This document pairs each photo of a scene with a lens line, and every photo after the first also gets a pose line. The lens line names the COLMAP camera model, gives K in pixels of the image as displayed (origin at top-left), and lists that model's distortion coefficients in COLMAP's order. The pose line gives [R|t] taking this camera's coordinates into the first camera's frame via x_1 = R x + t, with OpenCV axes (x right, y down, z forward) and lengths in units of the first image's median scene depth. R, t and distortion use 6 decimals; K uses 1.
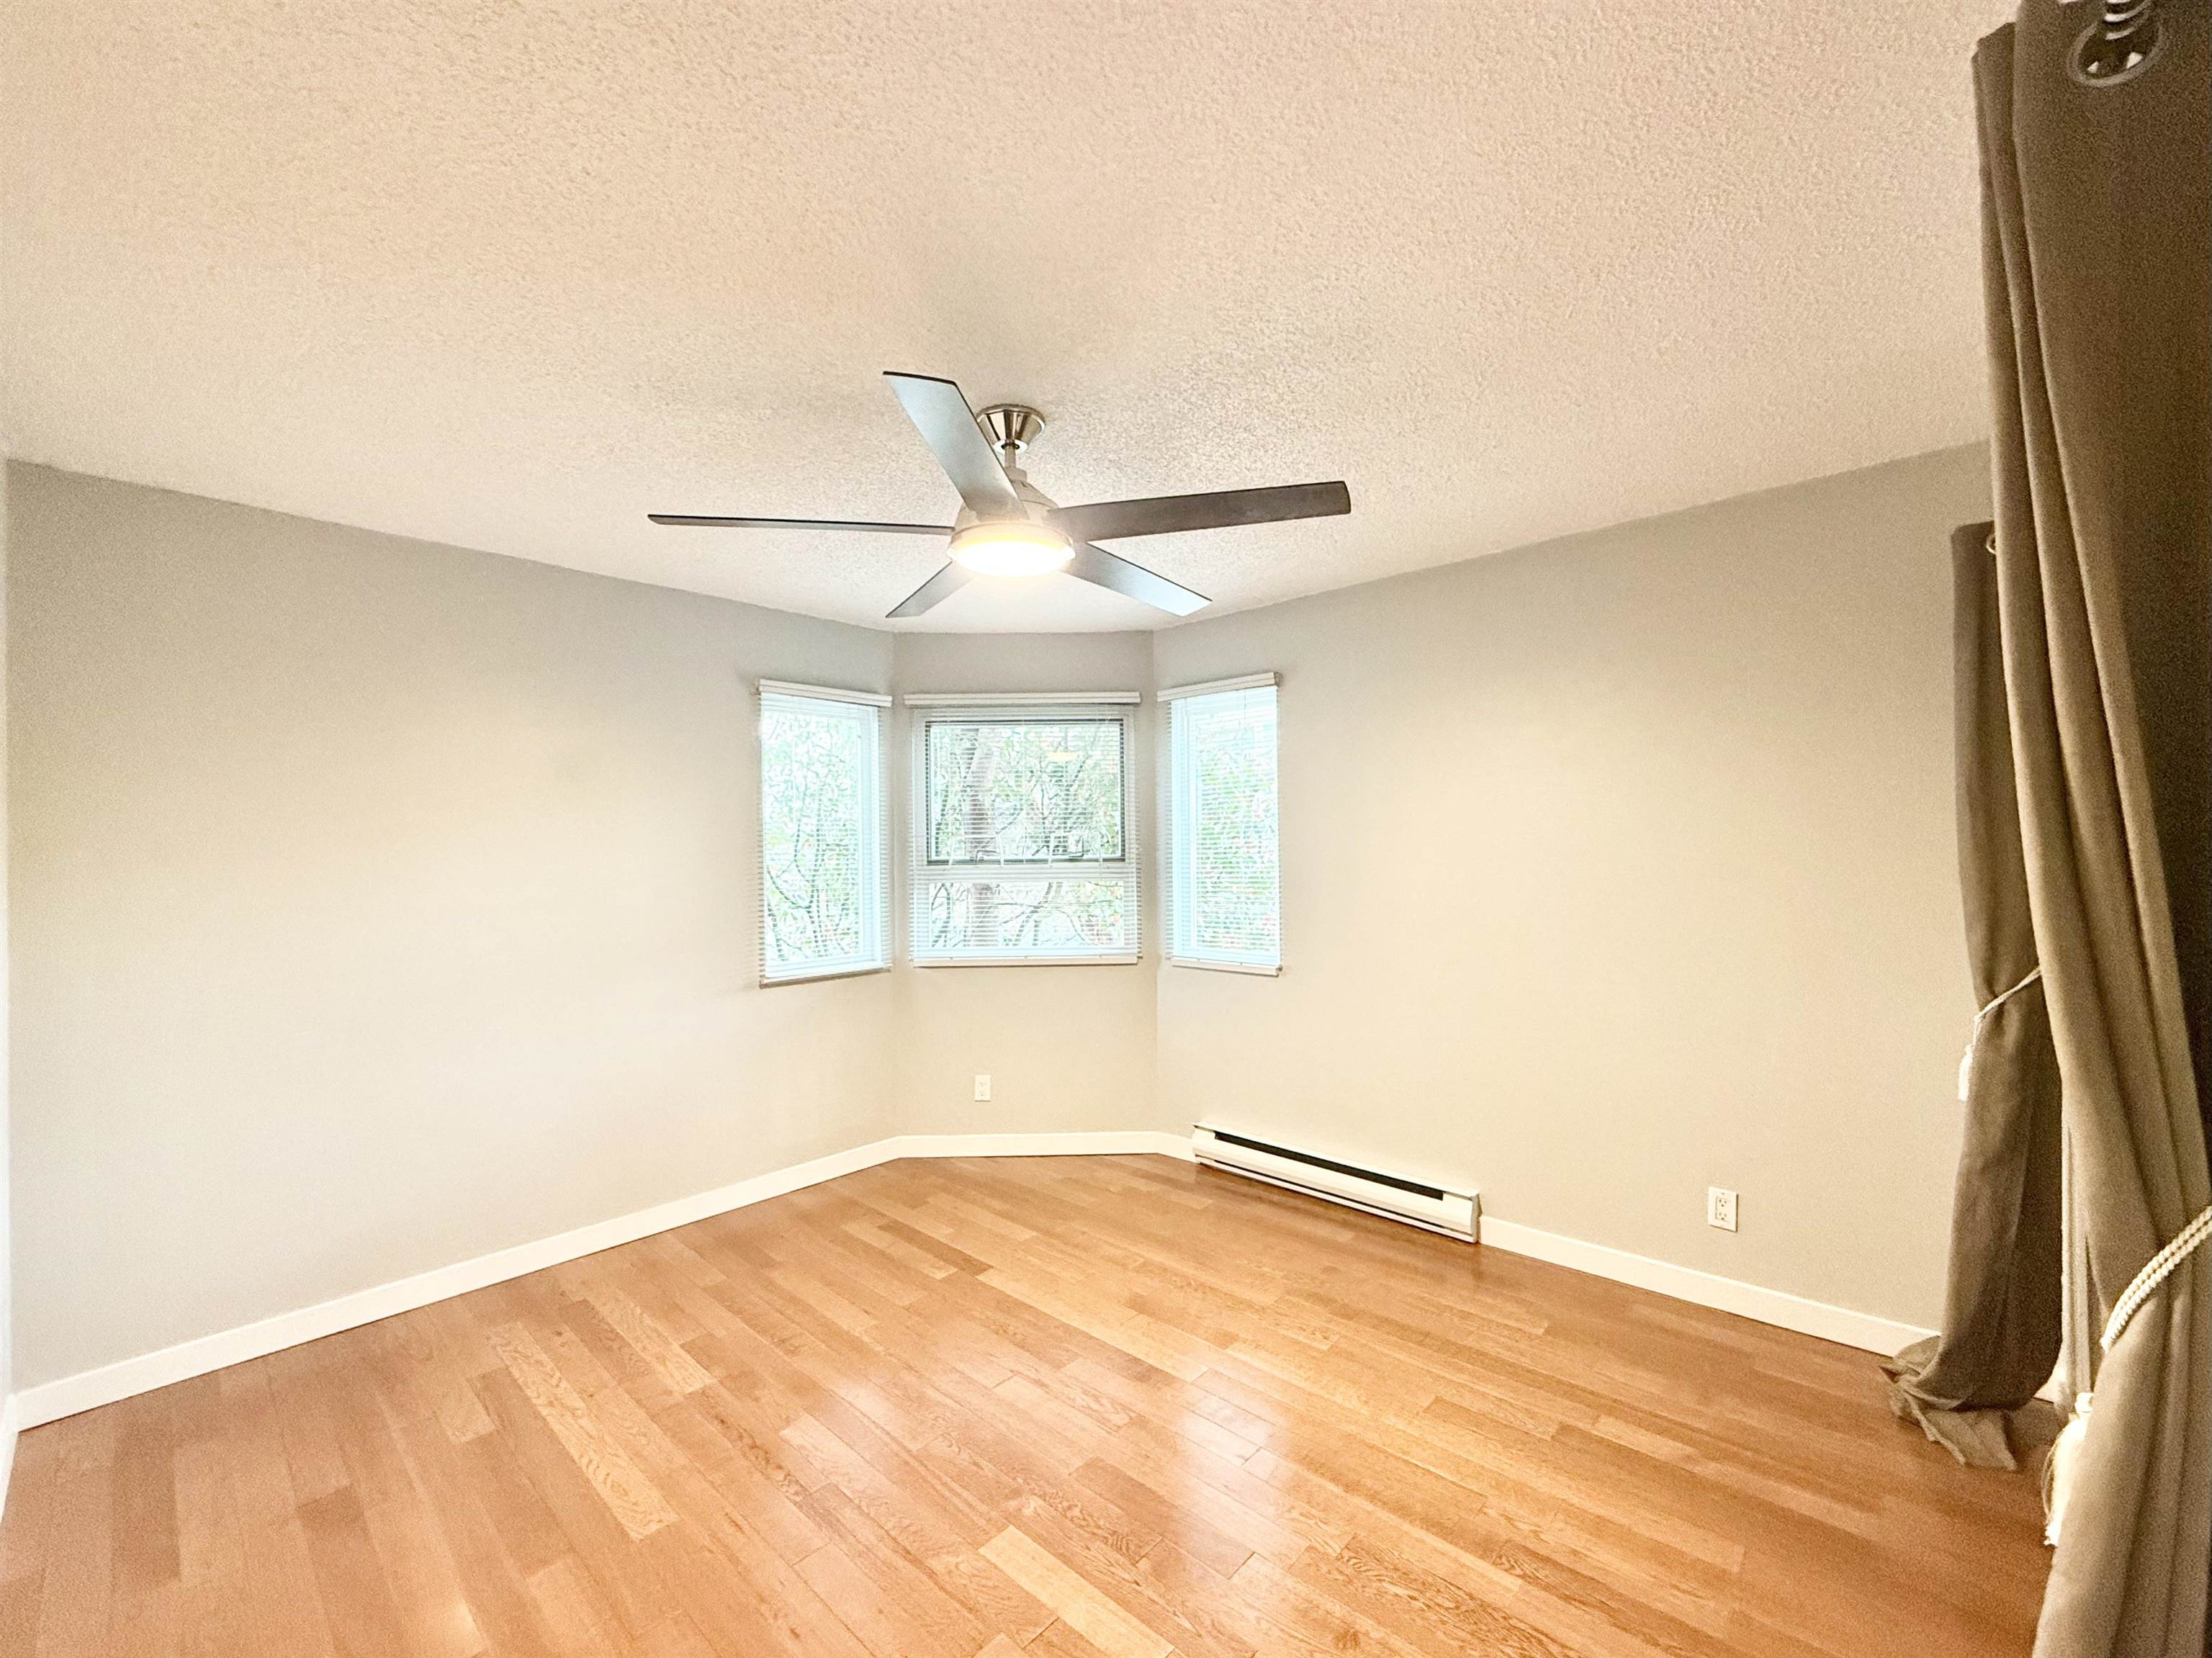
lens RADIAL K [[897.7, 0, 1102.2], [0, 897.7, 839.5], [0, 0, 1]] dist [0.000014, -0.000122]
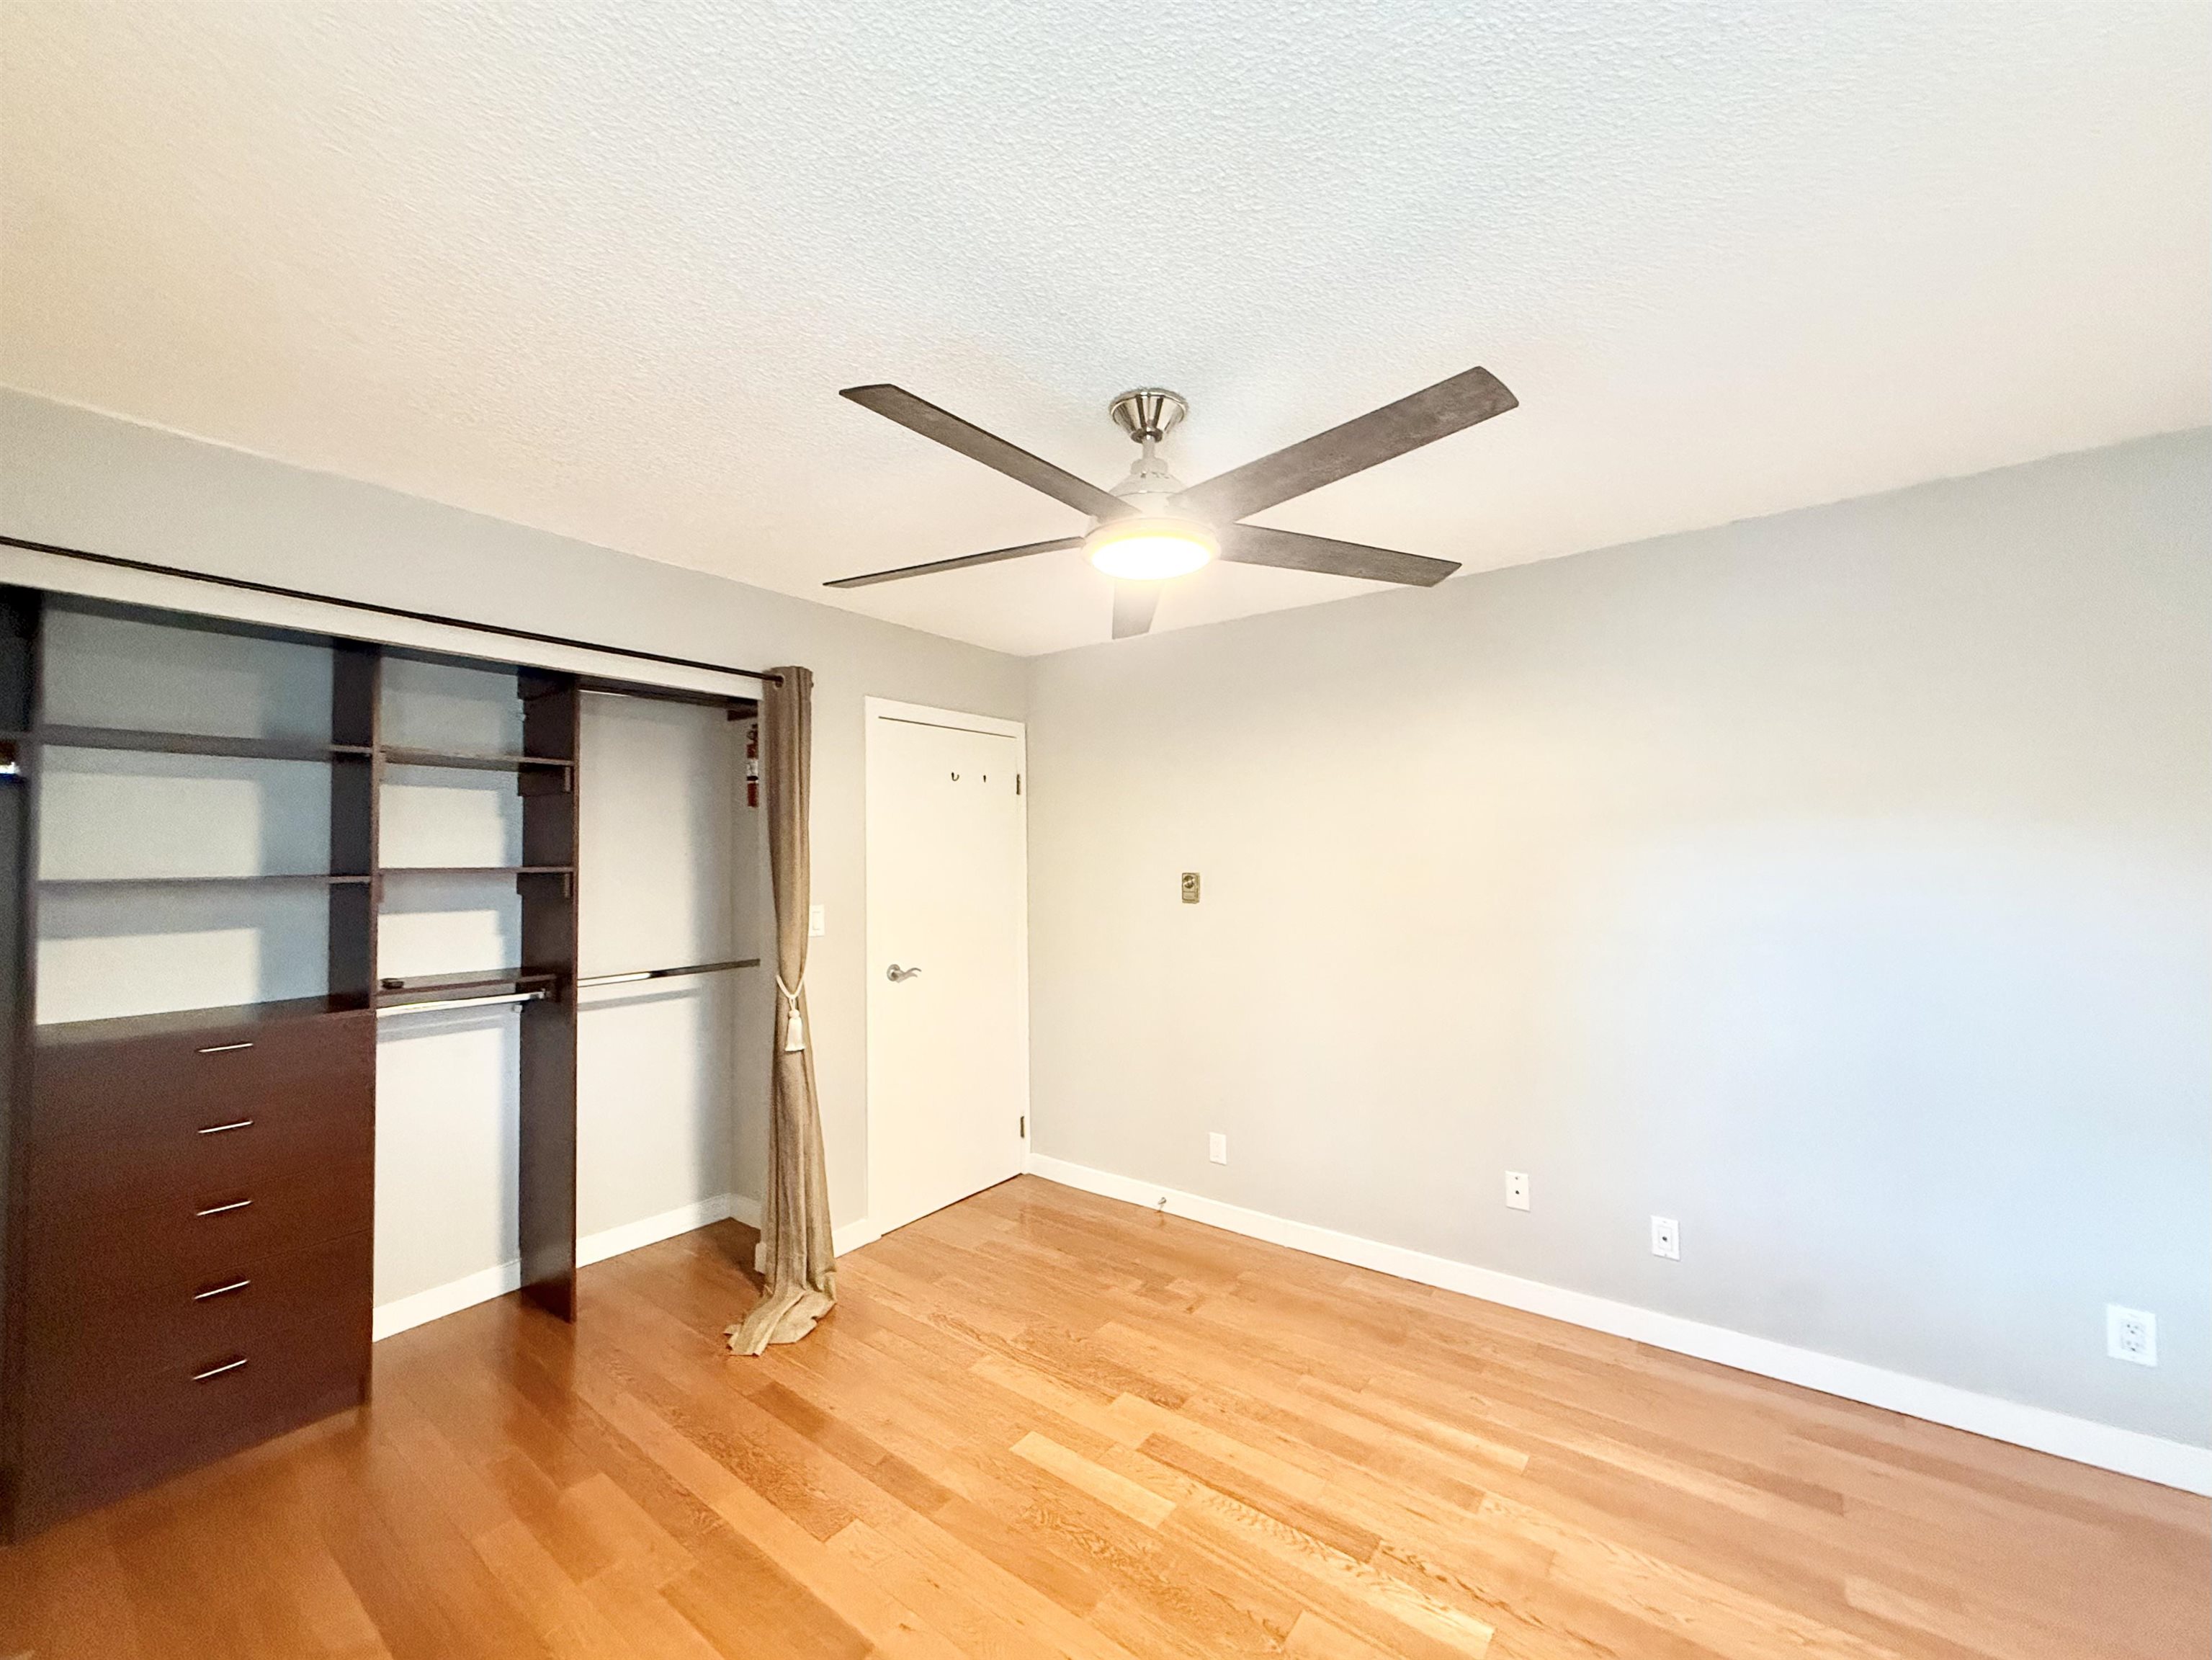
lens RADIAL K [[874.5, 0, 1103.4], [0, 874.5, 816.2], [0, 0, 1]] dist [-0.019533, -0.000022]
pose [[-0.994437, 0.022972, -0.102801, 0.023864], [0.027233, 0.998819, -0.040244, -0.014380], [0.101755, -0.042820, -0.993888, 1.123498]]
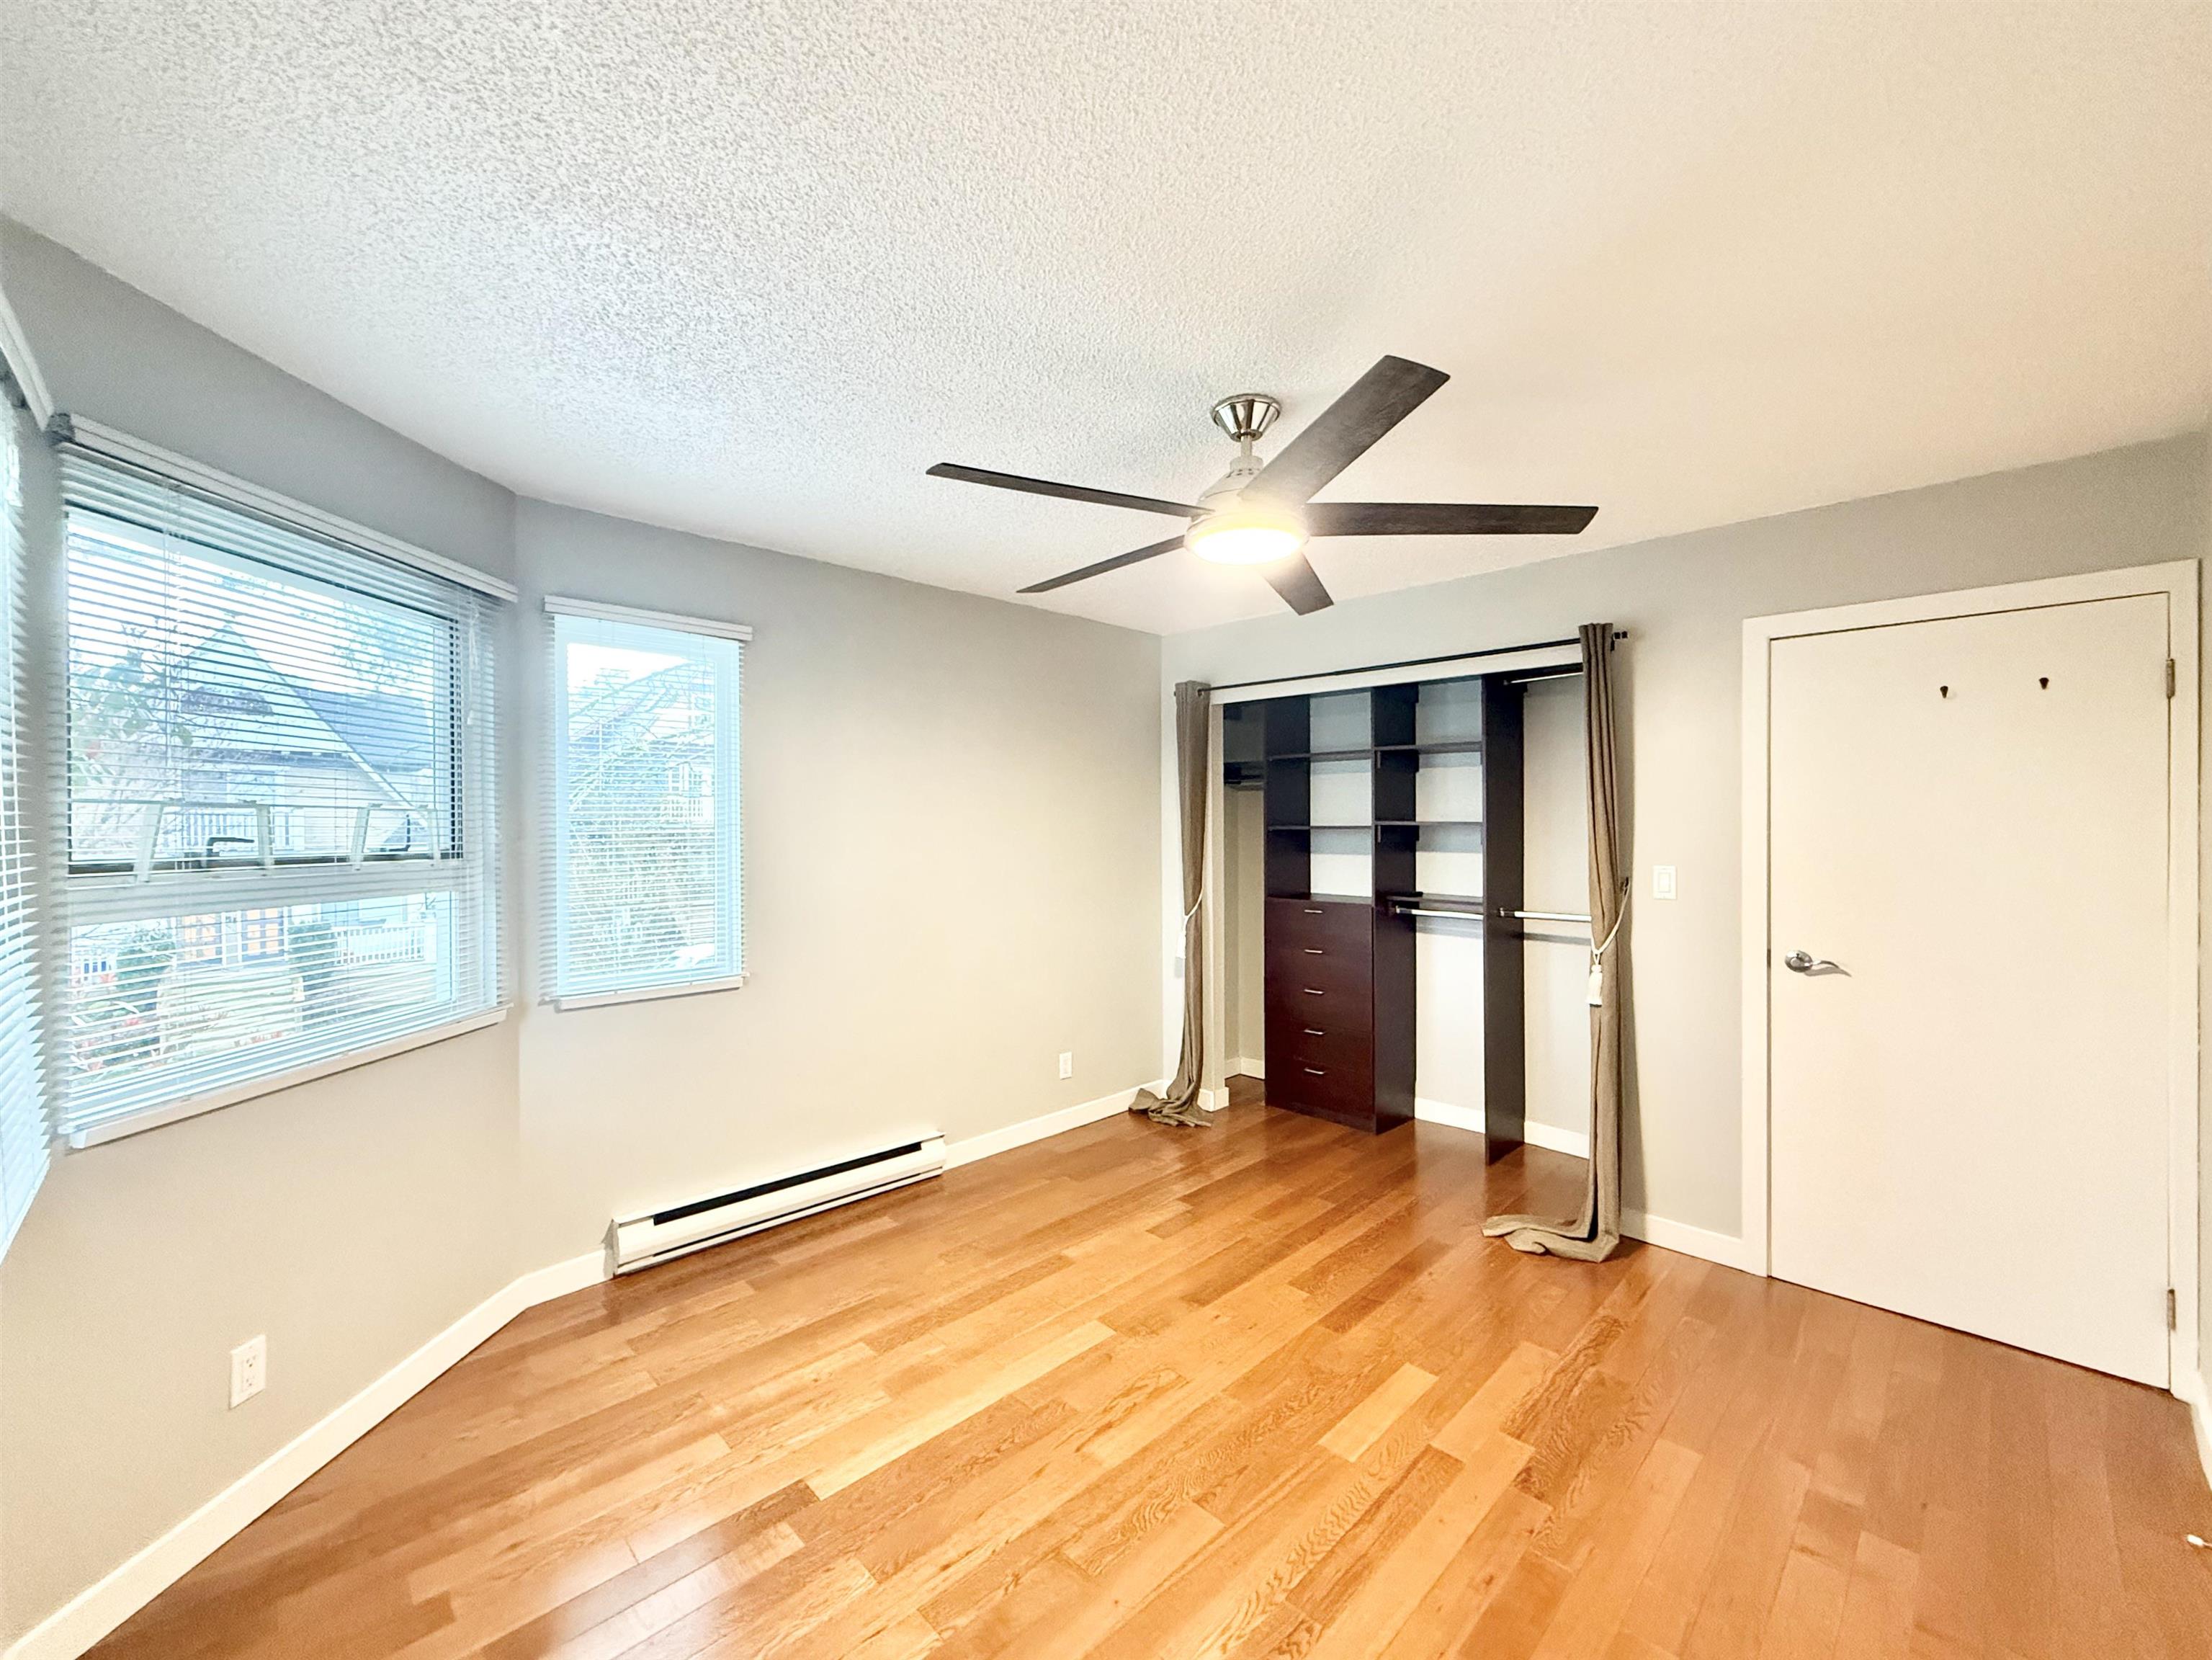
lens RADIAL K [[888.9, 0, 1102.1], [0, 888.9, 837.4], [0, 0, 1]] dist [0.001293, 0.000057]
pose [[0.048742, 0.003679, 0.998805, -0.672975], [-0.006682, 0.999972, -0.003357, 0.012863], [-0.998789, -0.006511, 0.048765, 0.675132]]
